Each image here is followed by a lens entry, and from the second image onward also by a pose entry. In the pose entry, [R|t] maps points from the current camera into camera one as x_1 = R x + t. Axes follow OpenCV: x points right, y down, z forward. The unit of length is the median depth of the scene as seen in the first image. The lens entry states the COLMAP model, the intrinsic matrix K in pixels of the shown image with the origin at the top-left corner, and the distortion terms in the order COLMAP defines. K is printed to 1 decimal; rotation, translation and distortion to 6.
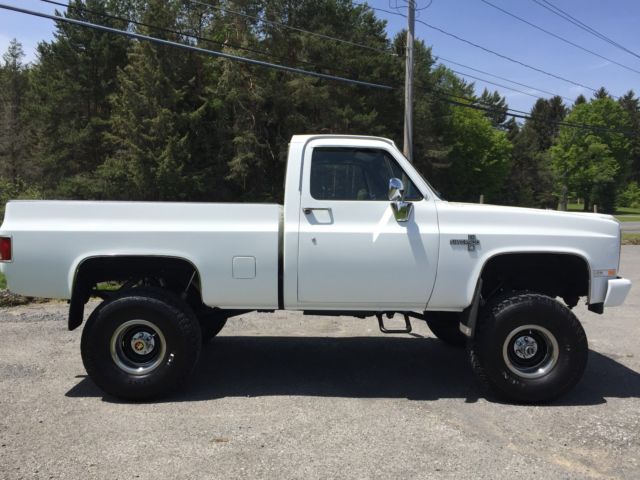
lens RADIAL K [[545.8, 0, 320.0], [0, 545.8, 240.0], [0, 0, 1]] dist [0.077770, -0.108154]
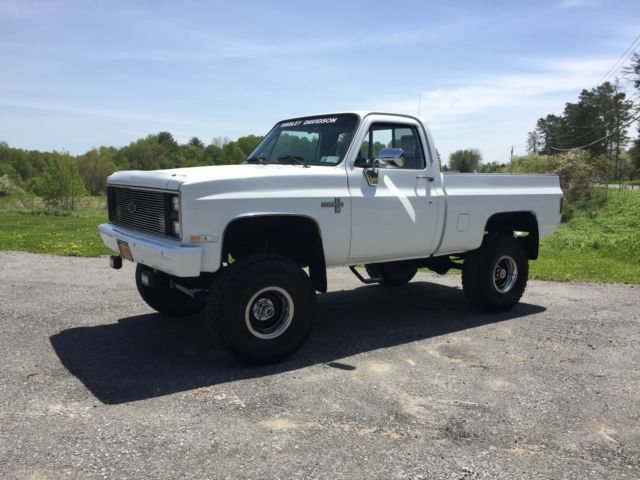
lens RADIAL K [[545.8, 0, 320.0], [0, 545.8, 240.0], [0, 0, 1]] dist [0.077770, -0.108154]
pose [[-0.825969, 0.040390, -0.562266, 0.092652], [-0.058935, 0.985777, 0.157388, -0.012667], [0.560626, 0.163134, -0.811841, 0.247824]]
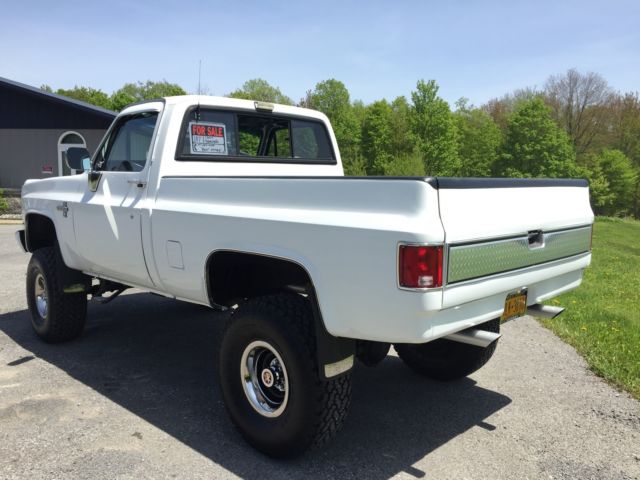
lens RADIAL K [[549.6, 0, 318.5], [0, 549.6, 243.3], [0, 0, 1]] dist [0.085450, -0.094536]
pose [[-0.697696, -0.105565, 0.708573, -0.093649], [0.020520, 0.985733, 0.167062, -0.013278], [-0.716100, 0.131098, -0.685576, 0.198155]]
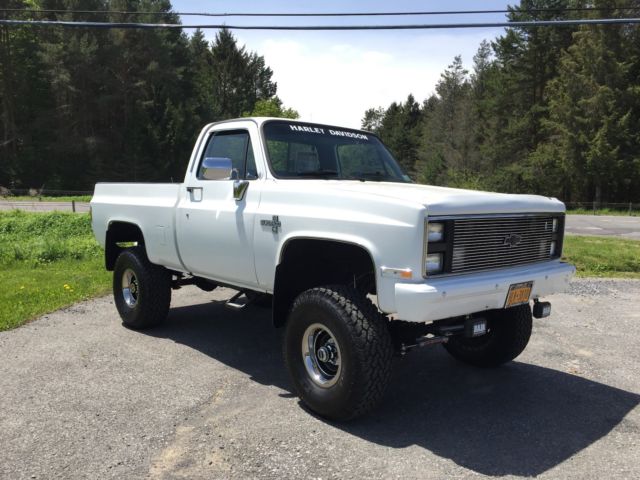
lens RADIAL K [[545.8, 0, 320.0], [0, 545.8, 240.0], [0, 0, 1]] dist [0.077770, -0.108154]
pose [[0.662385, 0.069605, -0.745924, 0.107367], [-0.053644, 0.997525, 0.045446, -0.001526], [0.747241, 0.009912, 0.664479, 0.046416]]
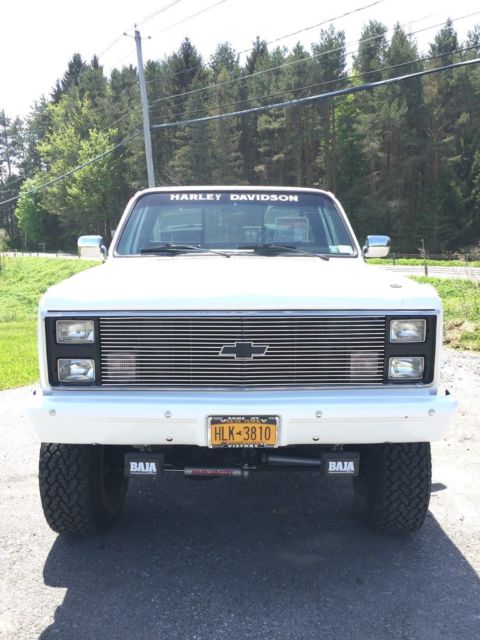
lens RADIAL K [[545.8, 0, 242.4], [0, 545.8, 320.9], [0, 0, 1]] dist [0.077770, -0.108154]
pose [[0.002633, 0.124167, -0.992258, 0.120511], [-0.053703, 0.990847, 0.123848, -0.009919], [0.998553, 0.052961, 0.009277, 0.130721]]
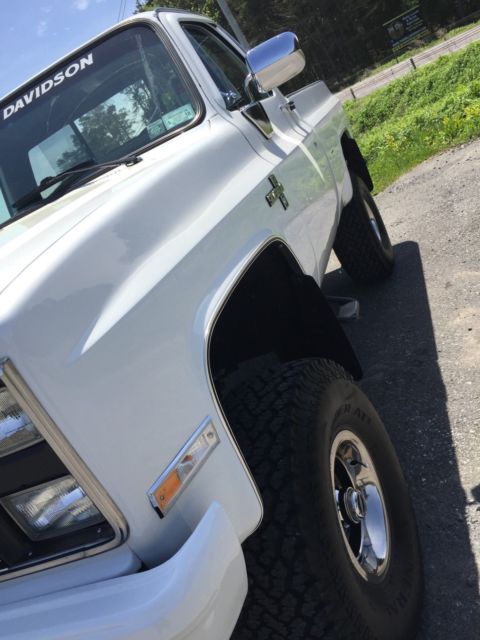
lens RADIAL K [[545.8, 0, 242.4], [0, 545.8, 320.9], [0, 0, 1]] dist [0.077770, -0.108154]
pose [[-0.261264, 0.424232, -0.867046, 0.072160], [0.403262, 0.864072, 0.301264, -0.008168], [0.876995, -0.270937, -0.396828, 0.169102]]
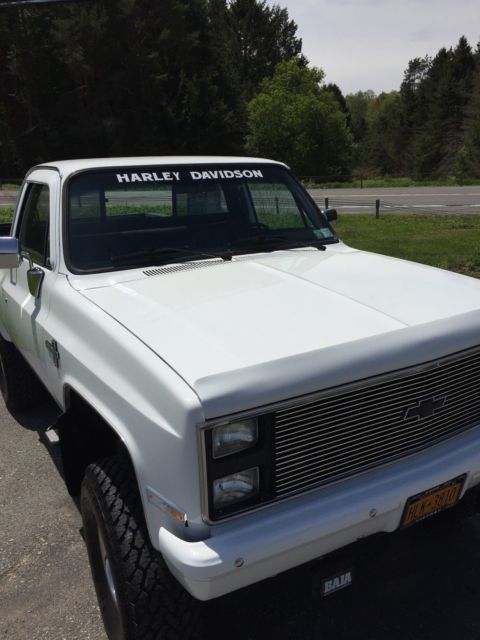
lens RADIAL K [[545.8, 0, 242.4], [0, 545.8, 320.9], [0, 0, 1]] dist [0.077770, -0.108154]
pose [[0.500406, 0.219505, -0.837503, 0.092724], [-0.013433, 0.969179, 0.245990, -0.019164], [0.865687, -0.111844, 0.487932, 0.093055]]
